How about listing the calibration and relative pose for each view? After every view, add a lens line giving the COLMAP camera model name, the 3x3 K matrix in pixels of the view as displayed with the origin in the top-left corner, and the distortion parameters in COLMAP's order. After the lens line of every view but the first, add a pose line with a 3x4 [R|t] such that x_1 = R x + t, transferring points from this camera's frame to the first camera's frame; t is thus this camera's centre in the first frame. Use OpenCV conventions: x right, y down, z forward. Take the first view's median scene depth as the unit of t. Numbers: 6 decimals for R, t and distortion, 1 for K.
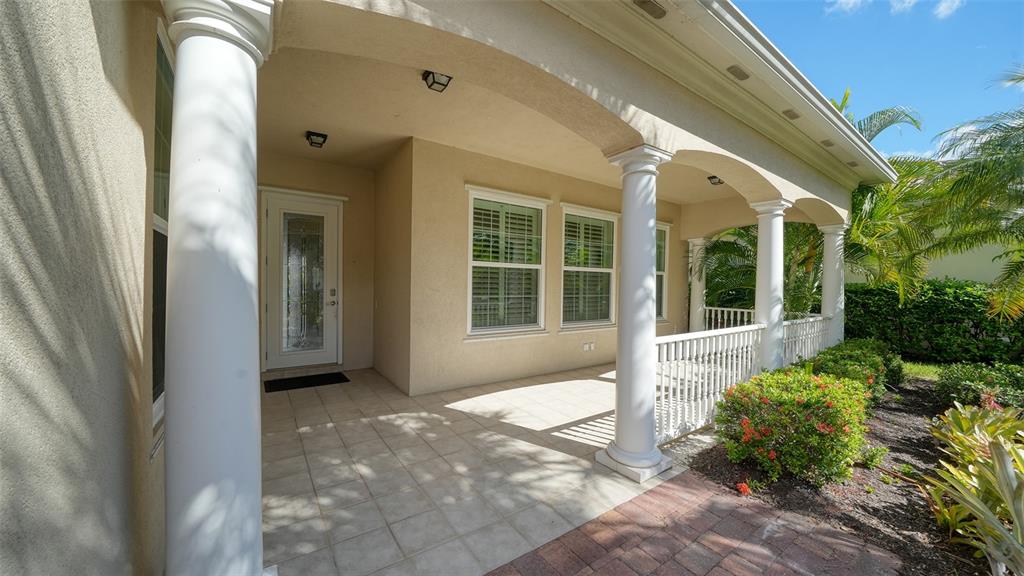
lens RADIAL K [[366.4, 0, 508.5], [0, 366.4, 306.8], [0, 0, 1]] dist [-0.000598, -0.000025]
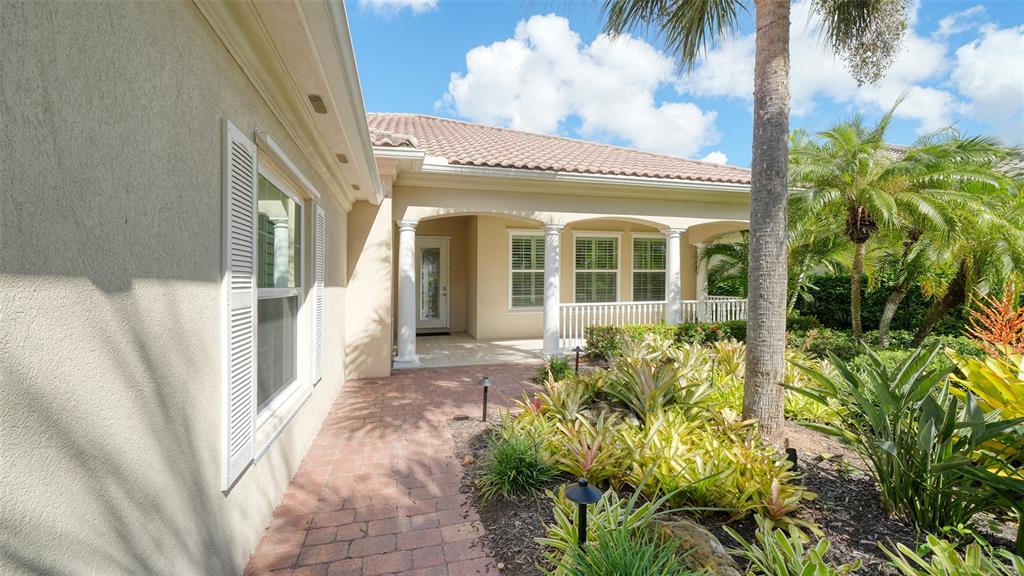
lens RADIAL K [[419.1, 0, 512.0], [0, 419.1, 288.0], [0, 0, 1]] dist [0.000128, 0.000000]
pose [[0.941470, -0.021586, -0.336404, 0.602415], [0.003517, 0.998522, -0.054231, 0.079354], [0.337077, 0.049873, 0.940155, -0.952874]]
